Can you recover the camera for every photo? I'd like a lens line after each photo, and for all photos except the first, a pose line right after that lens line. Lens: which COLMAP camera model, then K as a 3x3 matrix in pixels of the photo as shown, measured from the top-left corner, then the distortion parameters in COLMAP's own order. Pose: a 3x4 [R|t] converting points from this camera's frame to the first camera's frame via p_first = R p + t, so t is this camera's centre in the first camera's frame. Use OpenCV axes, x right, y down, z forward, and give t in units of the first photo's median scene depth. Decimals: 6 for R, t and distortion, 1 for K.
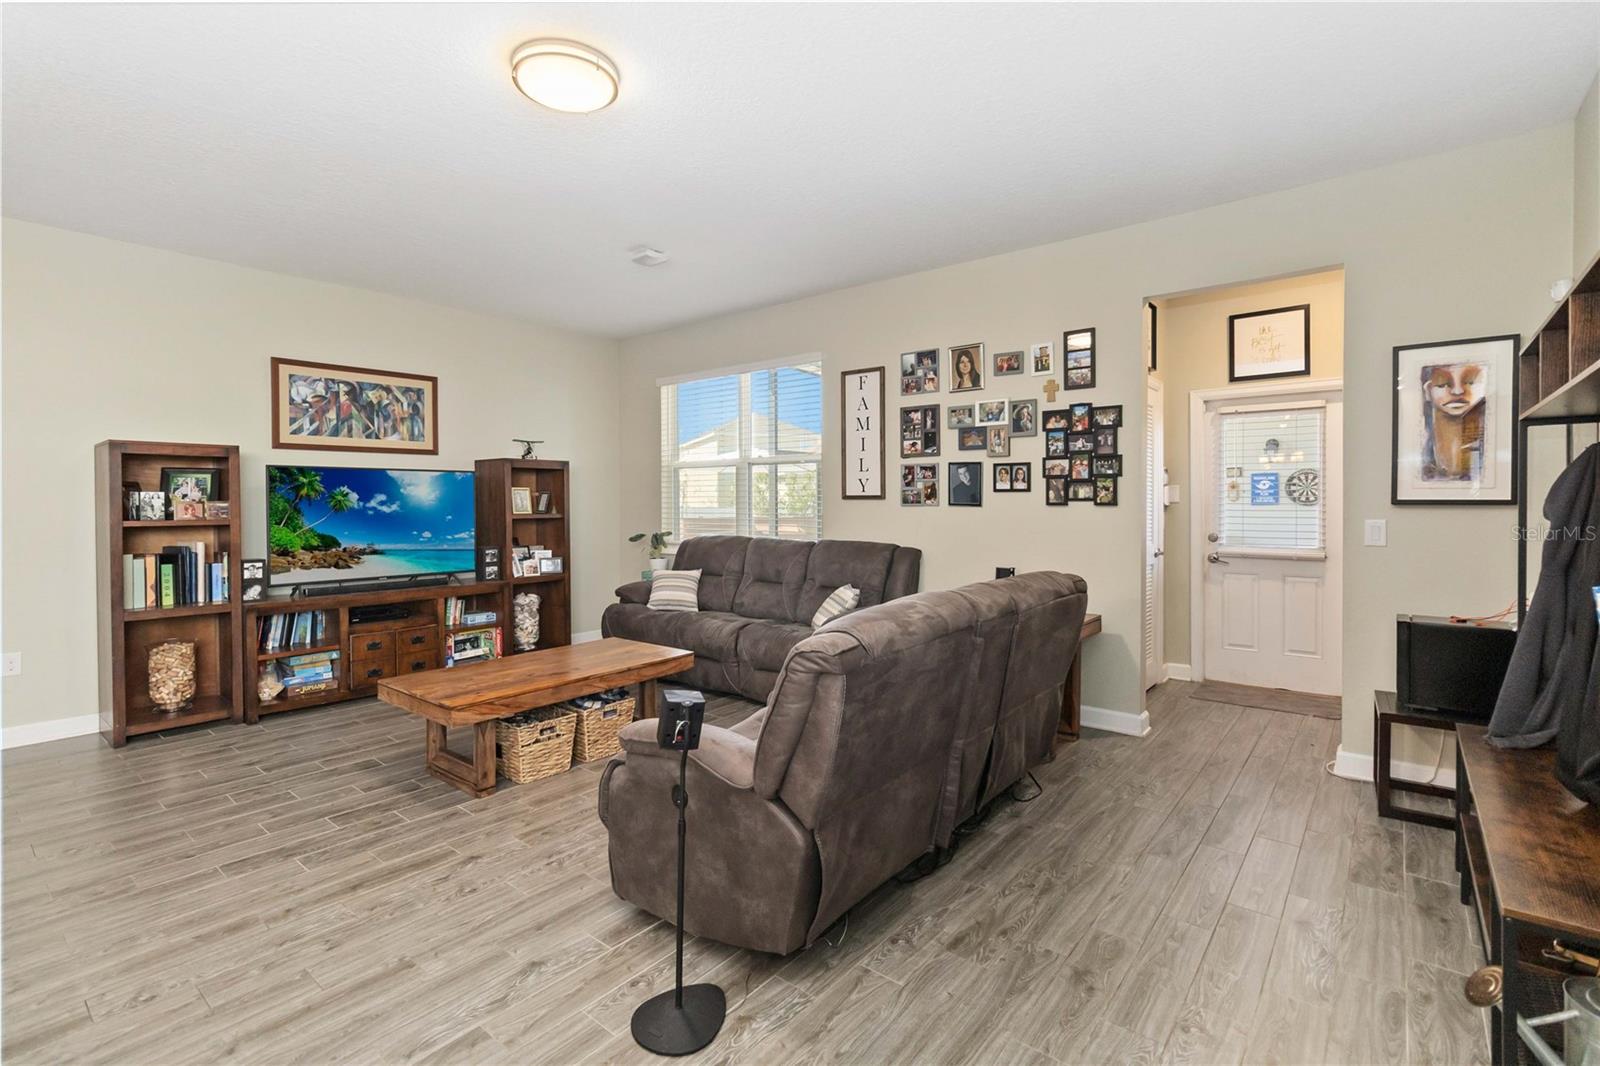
lens RADIAL K [[721.7, 0, 797.8], [0, 721.7, 501.8], [0, 0, 1]] dist [0.008988, -0.000165]
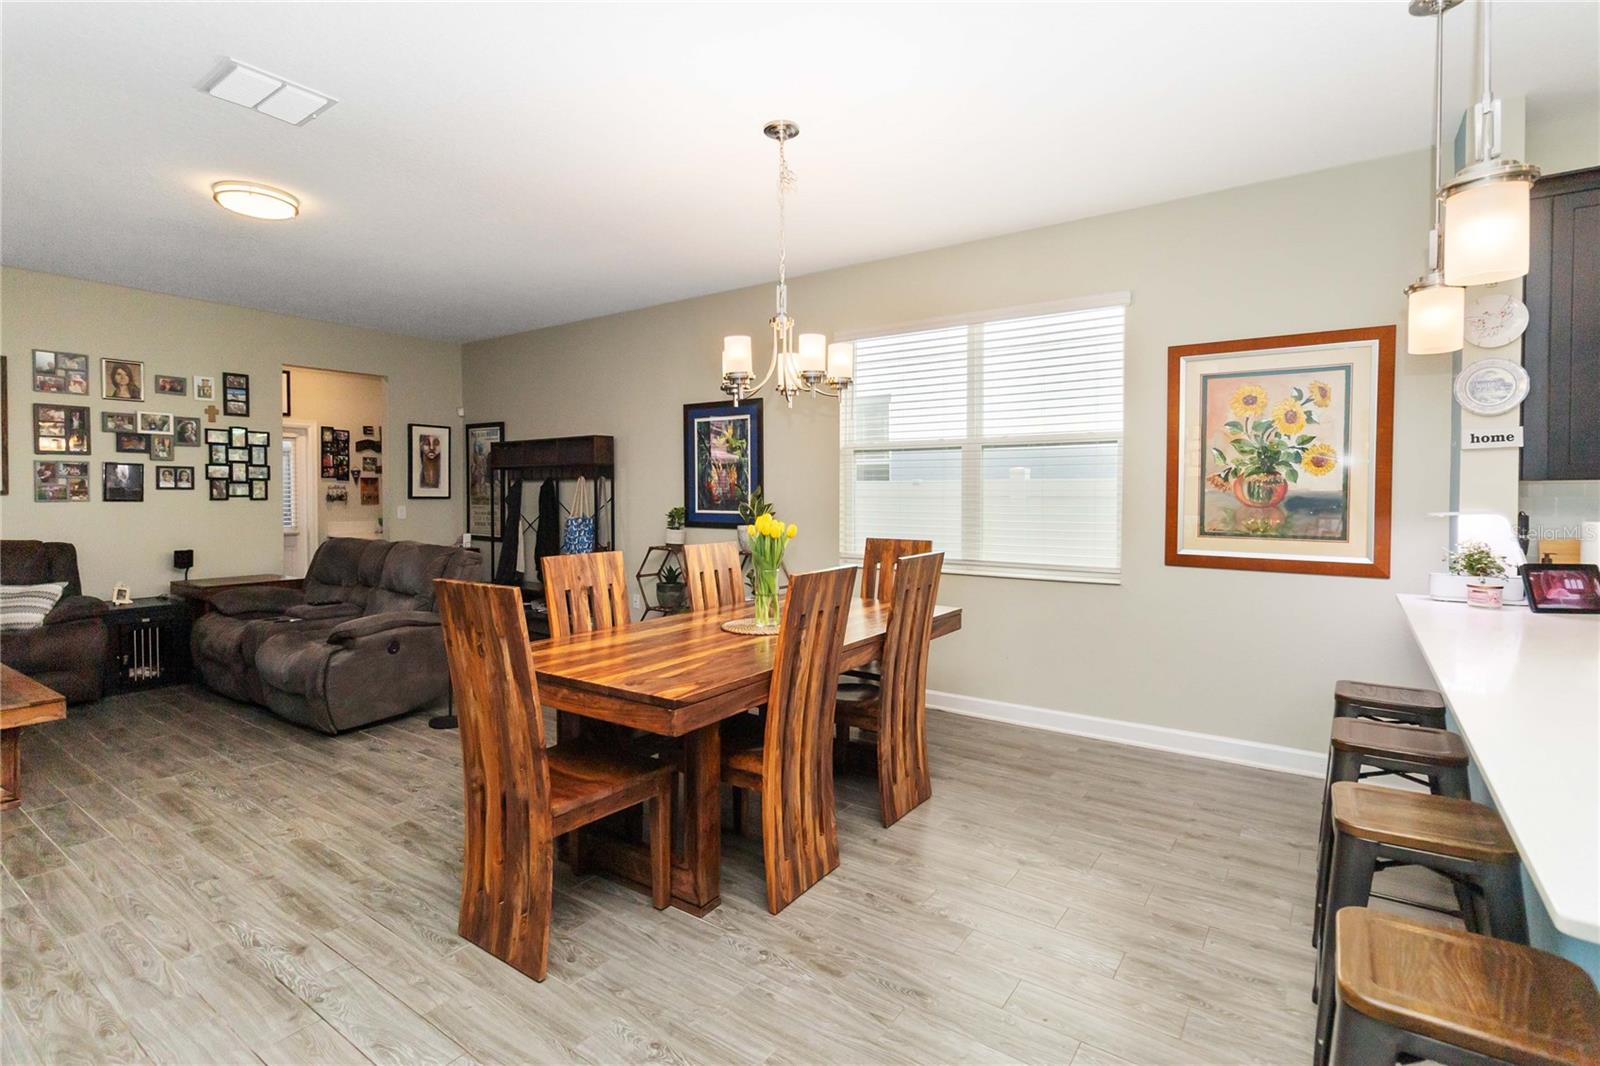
lens RADIAL K [[770.9, 0, 802.2], [0, 770.9, 505.1], [0, 0, 1]] dist [0.005048, 0.000656]
pose [[-0.088134, -0.009612, 0.996062, -1.094785], [0.006539, 0.999926, 0.010228, 0.006288], [-0.996087, 0.007415, -0.088065, 0.043232]]
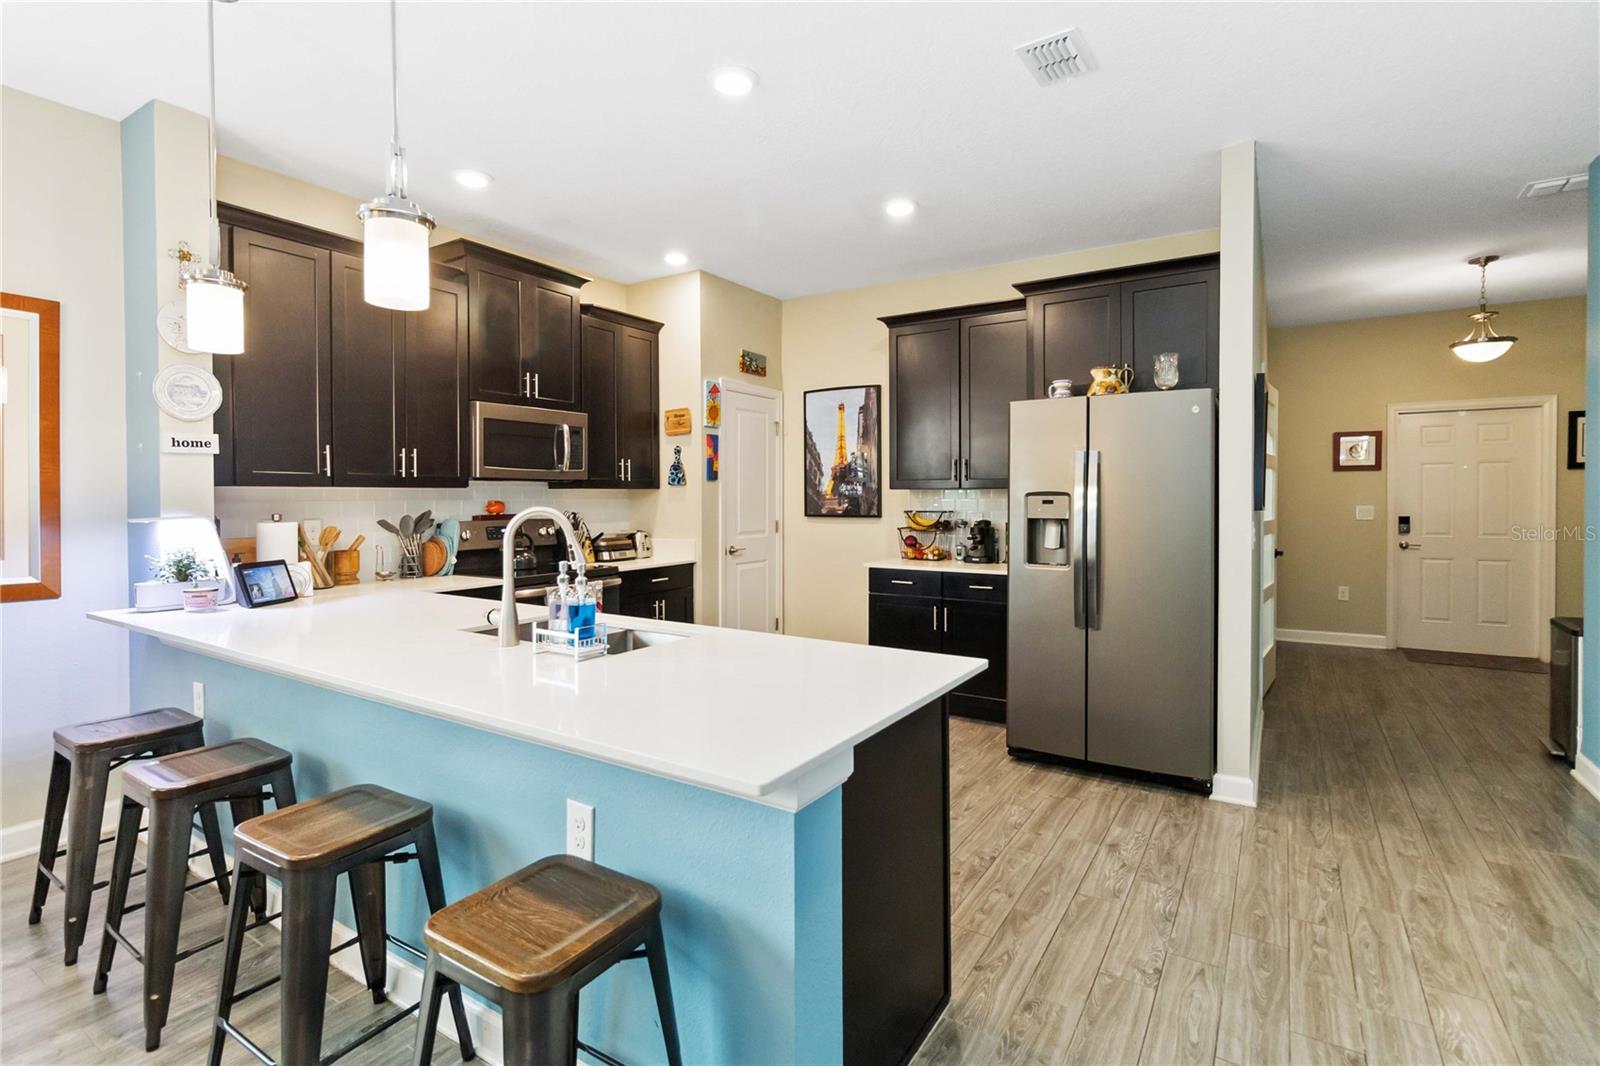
lens RADIAL K [[734.0, 0, 788.0], [0, 734.0, 504.0], [0, 0, 1]] dist [0.001583, 0.000405]
pose [[-0.993059, 0.008269, -0.117327, -0.914209], [0.006302, 0.999833, 0.017128, 0.004313], [0.117449, 0.016270, -0.992946, 0.088042]]
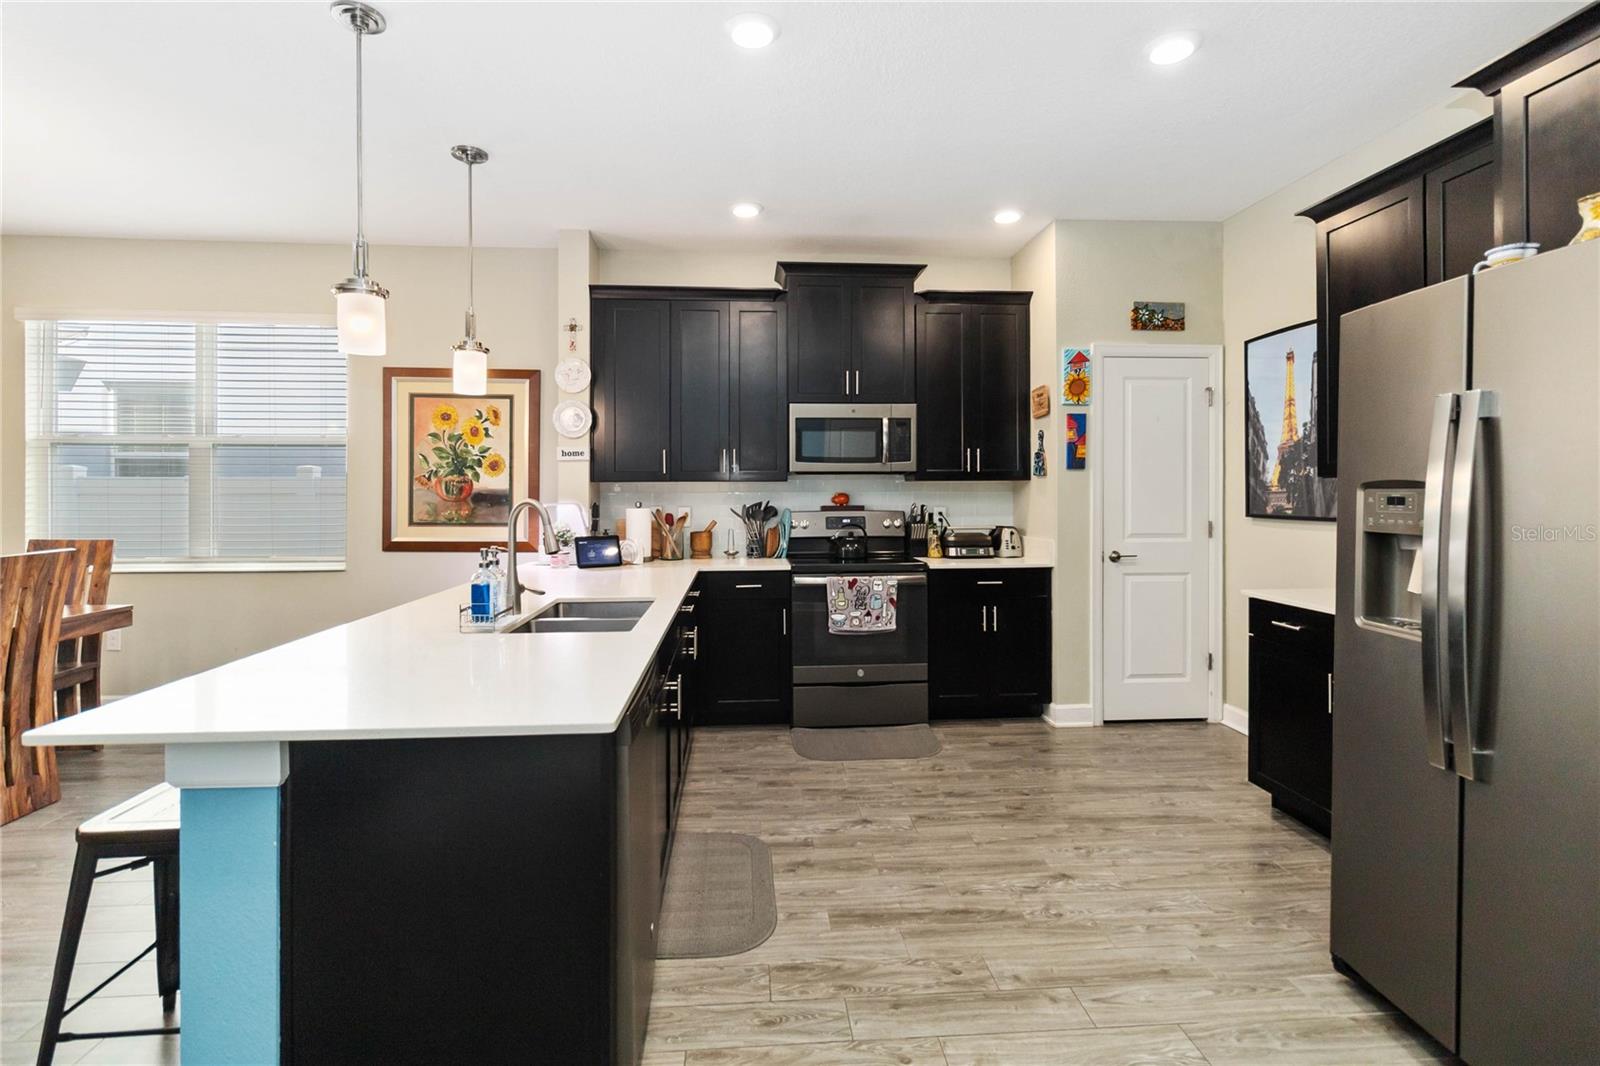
lens RADIAL K [[731.0, 0, 802.5], [0, 731.0, 488.6], [0, 0, 1]] dist [0.003700, 0.000386]
pose [[-0.706129, 0.007049, 0.708049, -1.364369], [0.010015, 0.999950, 0.000033, 0.007621], [-0.708013, 0.007114, -0.706164, -0.160167]]
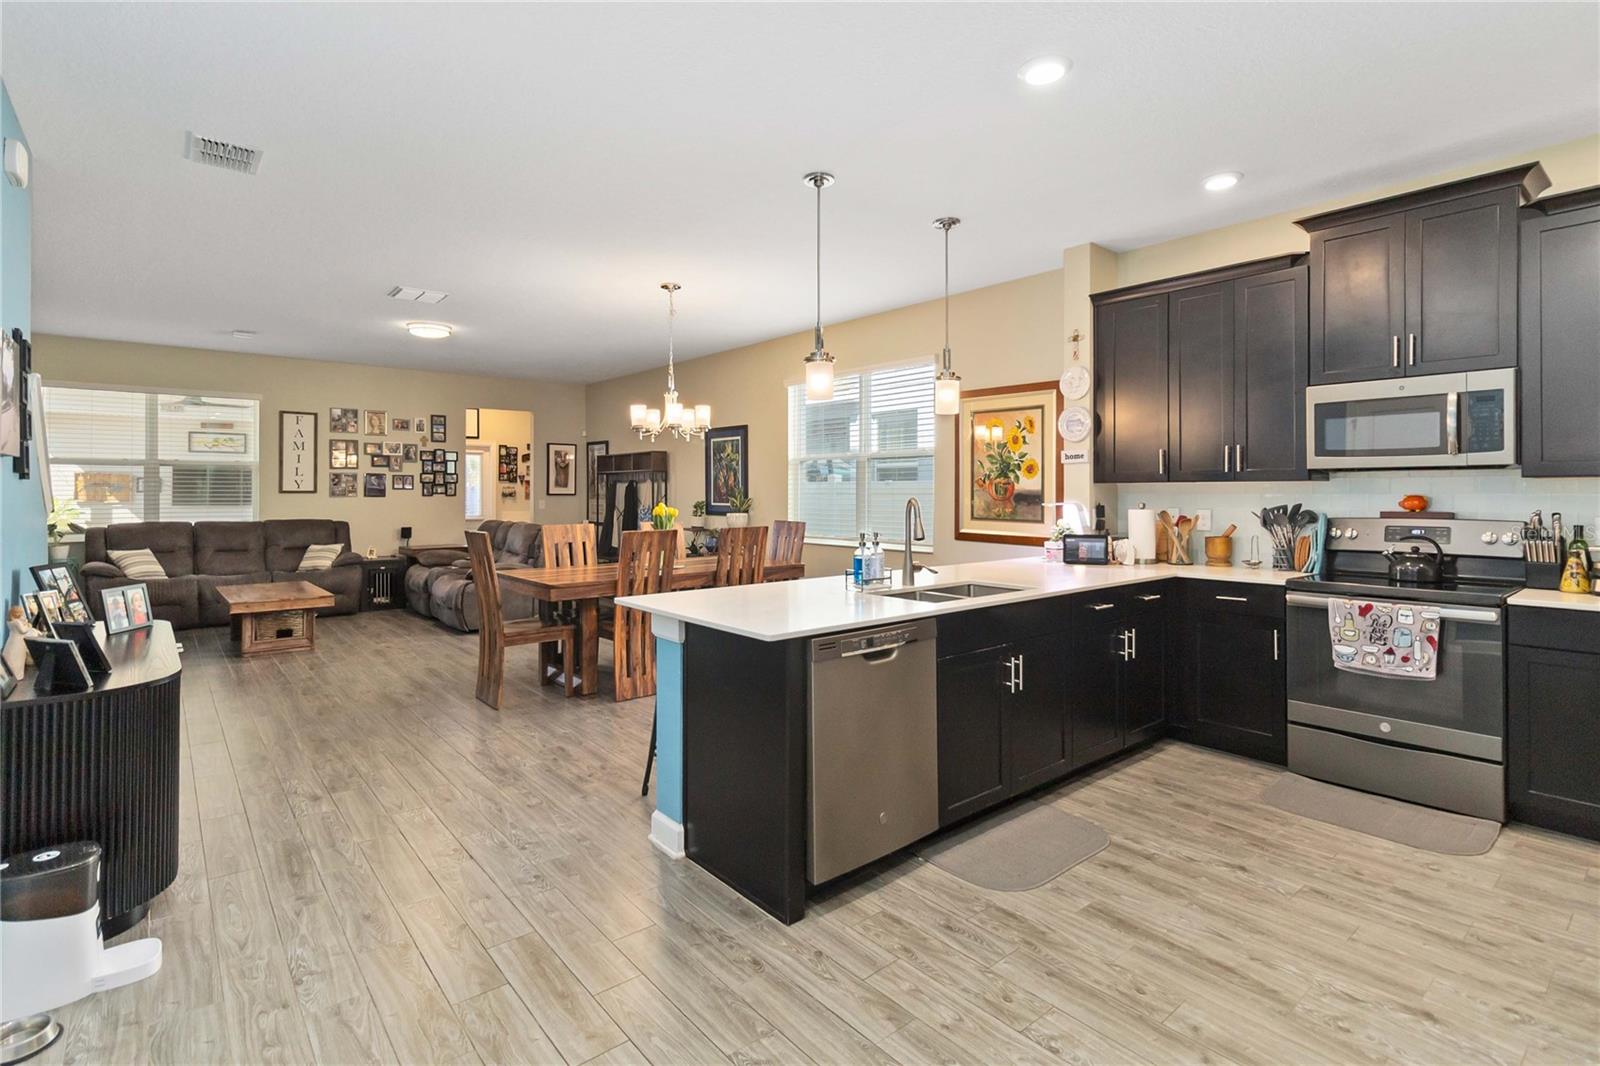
lens RADIAL K [[784.9, 0, 815.1], [0, 784.9, 484.0], [0, 0, 1]] dist [0.002765, 0.000108]
pose [[0.155196, 0.013543, 0.987791, -1.616418], [0.007015, 0.999866, -0.014811, 0.010865], [-0.987859, 0.009228, 0.155080, -0.440430]]
